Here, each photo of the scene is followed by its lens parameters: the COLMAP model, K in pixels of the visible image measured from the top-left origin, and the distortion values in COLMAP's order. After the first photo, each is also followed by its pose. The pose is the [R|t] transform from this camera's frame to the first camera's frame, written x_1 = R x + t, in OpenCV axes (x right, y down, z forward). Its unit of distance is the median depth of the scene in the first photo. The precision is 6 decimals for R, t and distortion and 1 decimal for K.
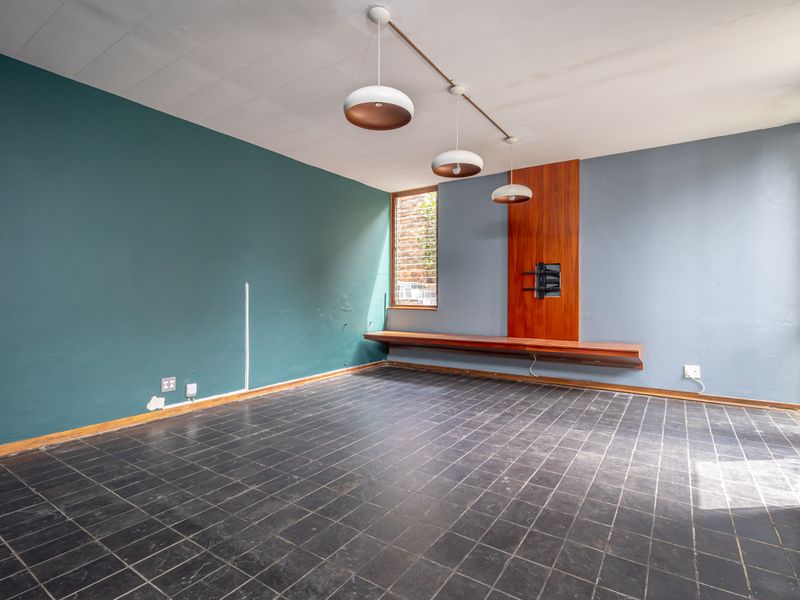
lens RADIAL K [[411.4, 0, 400.0], [0, 411.4, 300.0], [0, 0, 1]] dist [-0.003452, -0.000476]
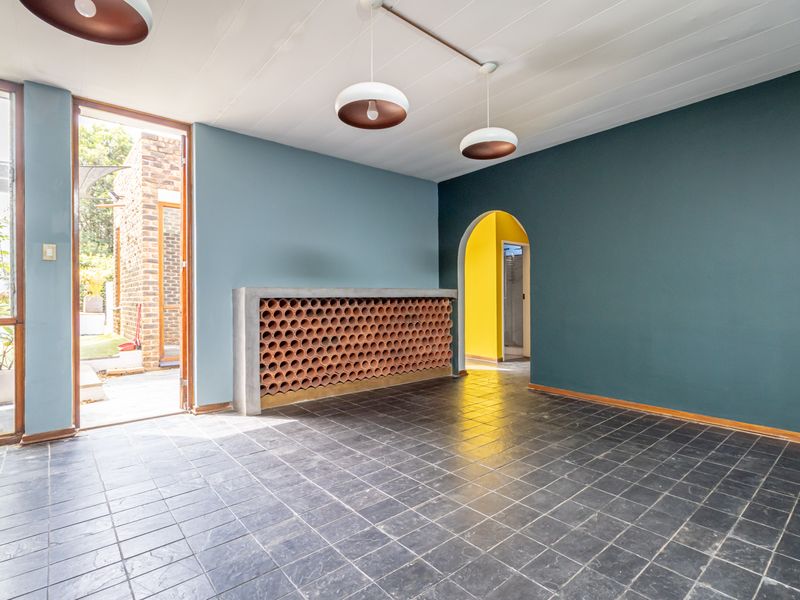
lens RADIAL K [[411.4, 0, 400.0], [0, 411.4, 300.0], [0, 0, 1]] dist [-0.003452, -0.000476]
pose [[-0.962969, 0.002949, 0.269595, -0.114713], [0.008479, 0.999777, 0.019351, -0.019967], [-0.269478, 0.020921, -0.962779, 2.059191]]
